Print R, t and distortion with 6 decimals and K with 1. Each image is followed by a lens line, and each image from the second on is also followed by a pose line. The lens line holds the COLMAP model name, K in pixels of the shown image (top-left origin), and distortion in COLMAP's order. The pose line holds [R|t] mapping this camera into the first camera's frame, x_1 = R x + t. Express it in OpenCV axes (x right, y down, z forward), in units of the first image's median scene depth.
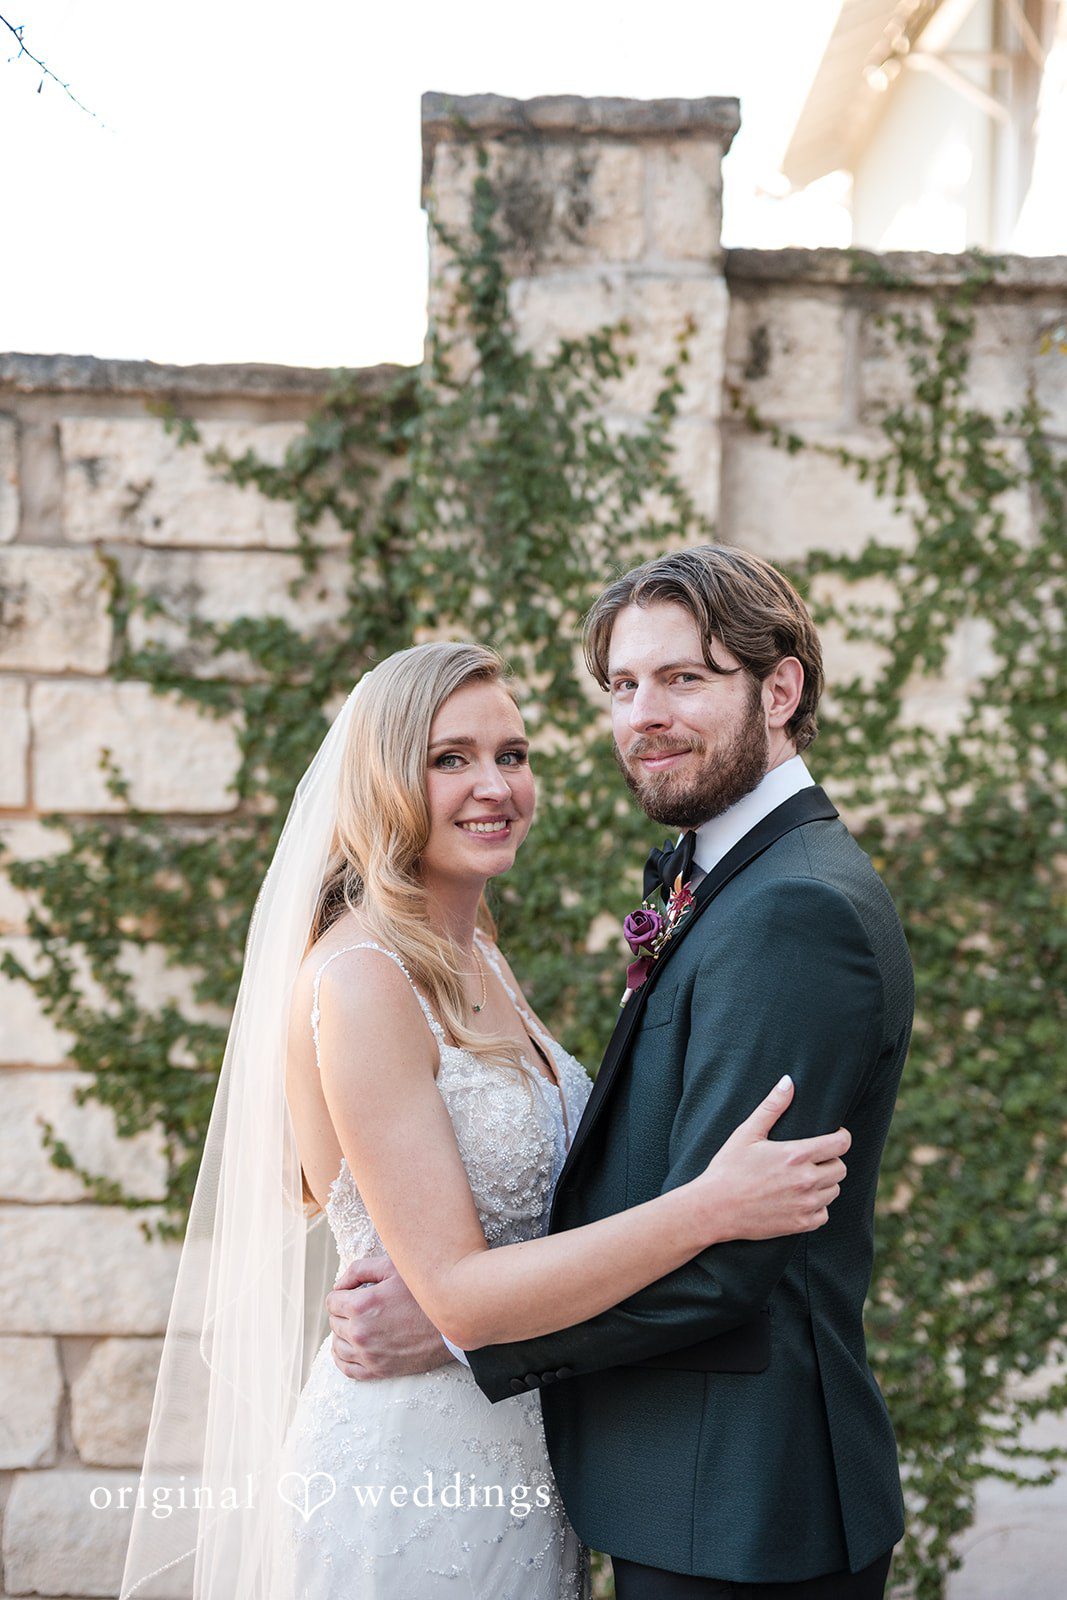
lens RADIAL K [[2195.3, 0, 523.9], [0, 2195.3, 851.1], [0, 0, 1]] dist [0.025909, 0.000000]
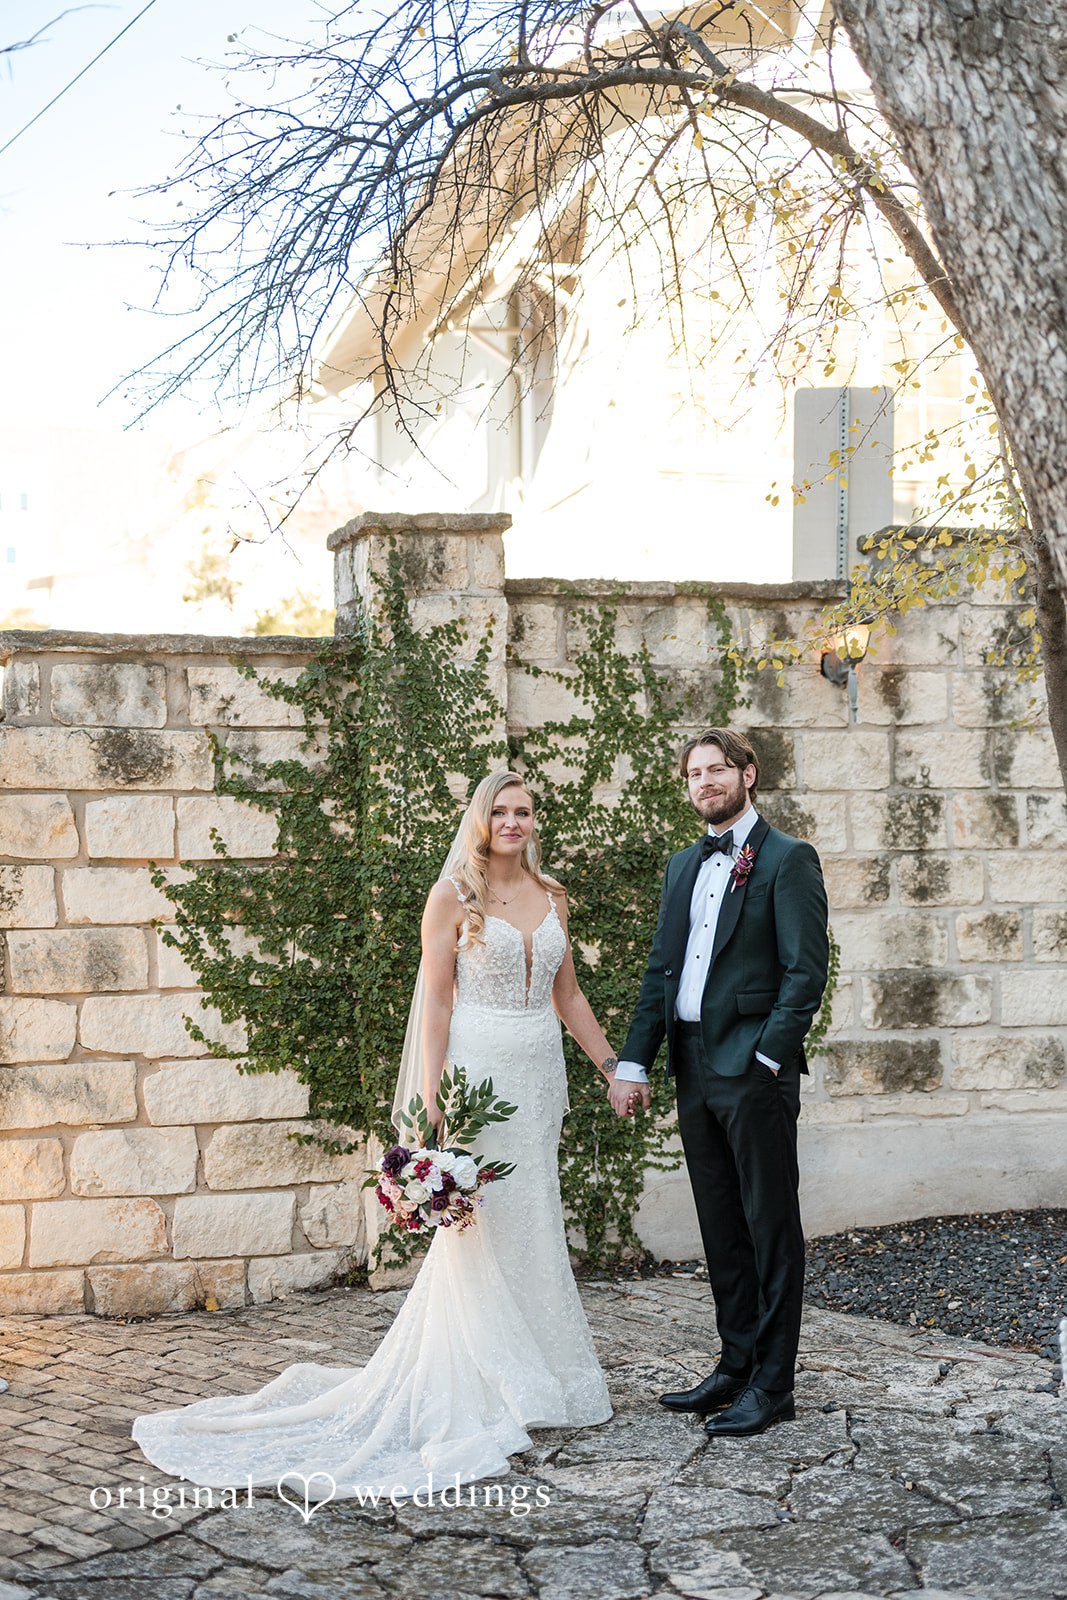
lens RADIAL K [[2195.3, 0, 456.1], [0, 2195.3, 842.4], [0, 0, 1]] dist [0.025909, 0.000000]
pose [[0.976788, -0.034025, 0.211489, -0.395748], [0.045625, 0.997696, -0.050215, 0.076856], [-0.209293, 0.058699, 0.976090, -1.001686]]
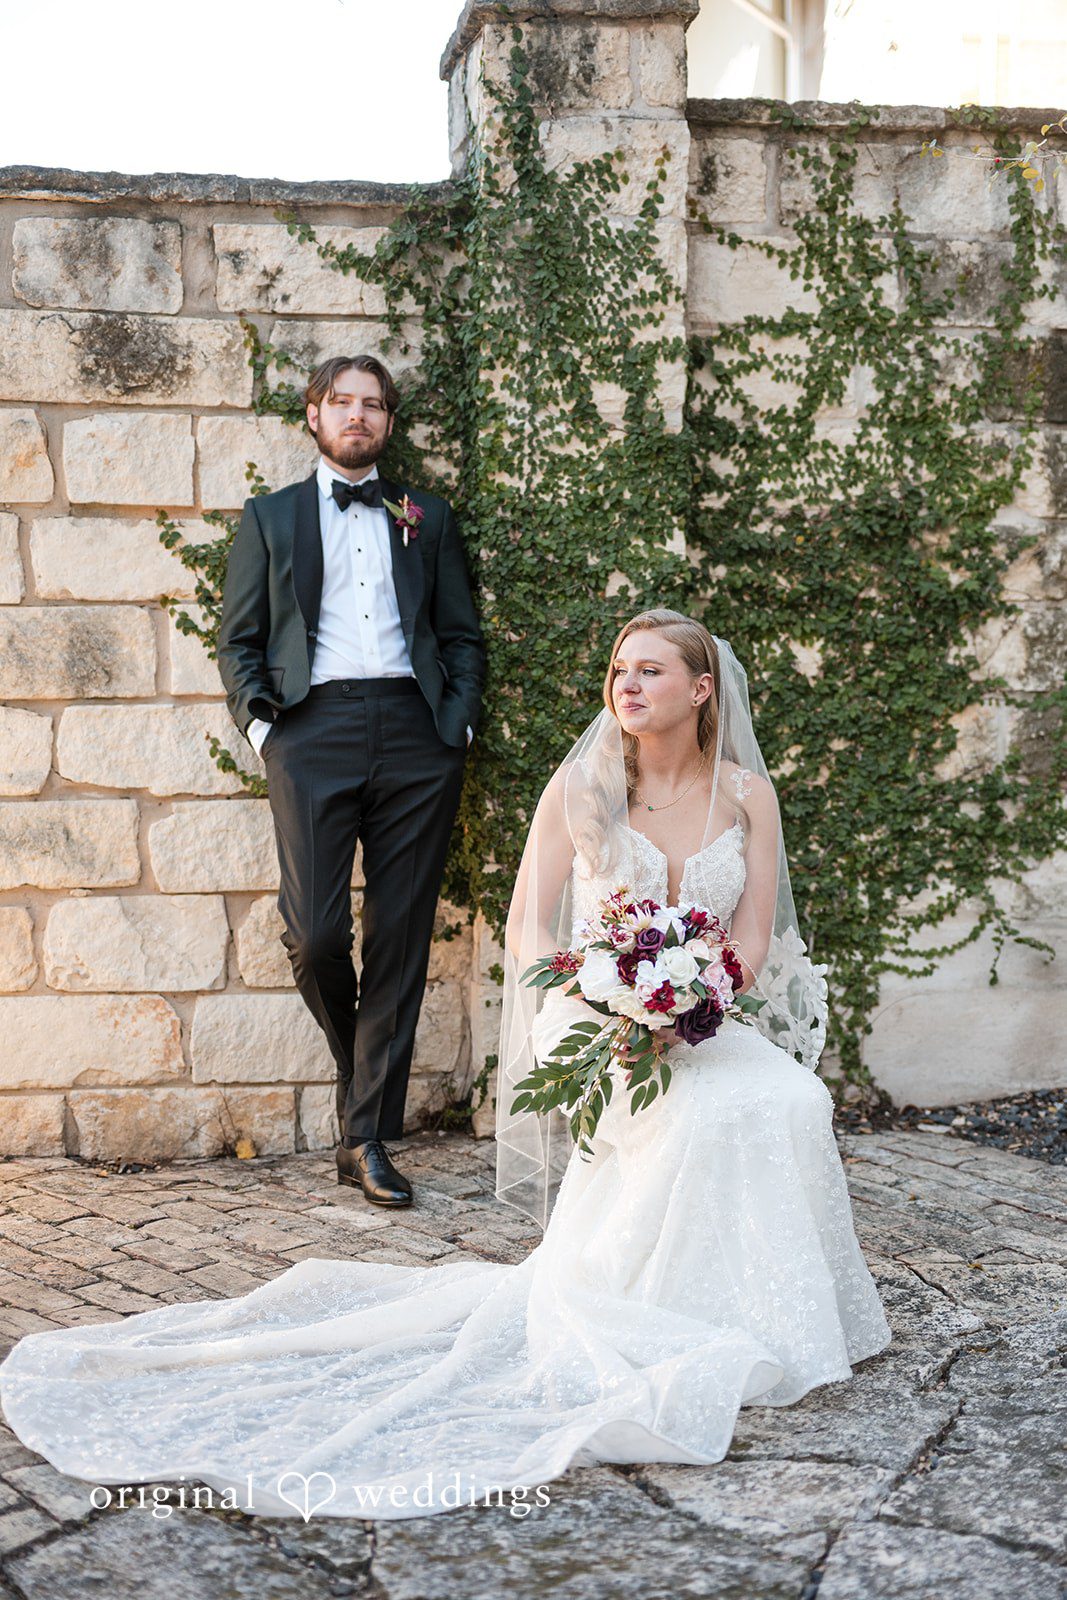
lens RADIAL K [[2195.3, 0, 519.8], [0, 2195.3, 791.9], [0, 0, 1]] dist [0.025909, 0.000000]
pose [[0.993886, -0.030617, 0.106083, -0.173792], [0.030169, 0.999528, 0.005828, 0.155362], [-0.106211, -0.002592, 0.994340, -0.387578]]
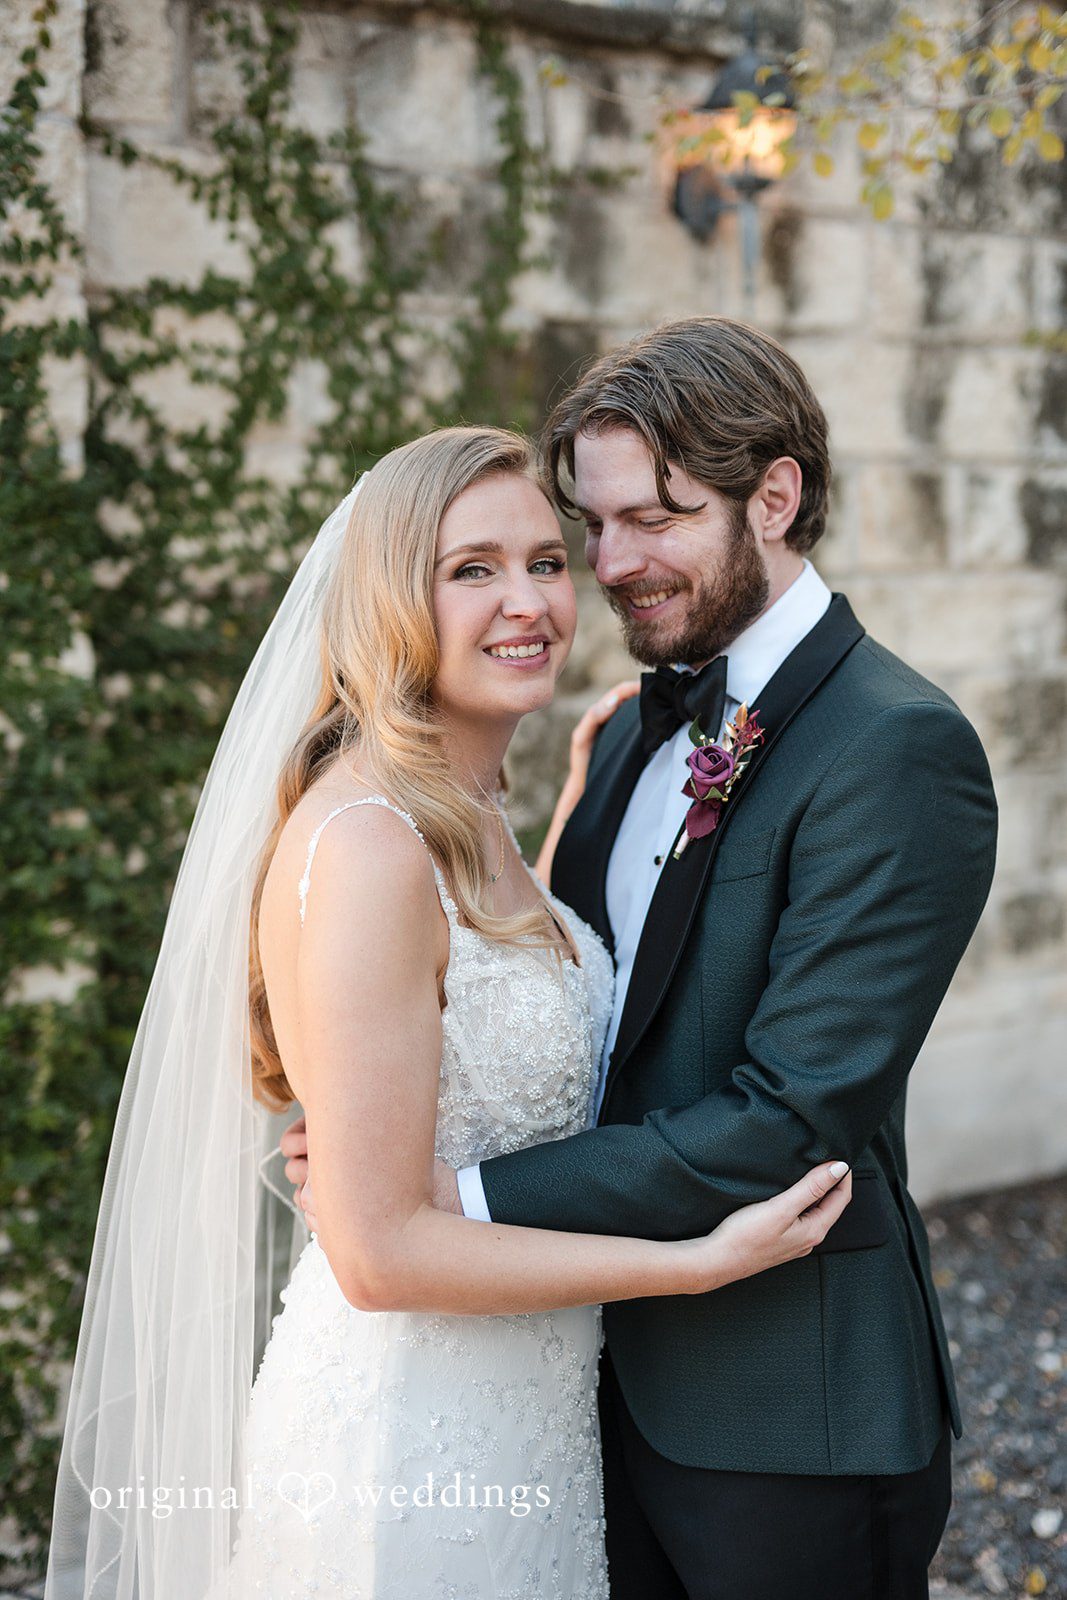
lens RADIAL K [[2195.3, 0, 503.1], [0, 2195.3, 775.5], [0, 0, 1]] dist [0.025909, 0.000000]
pose [[0.801725, -0.095563, 0.590004, -0.296091], [0.027055, 0.991926, 0.123899, -0.044385], [-0.597081, -0.083370, 0.797837, 0.194570]]
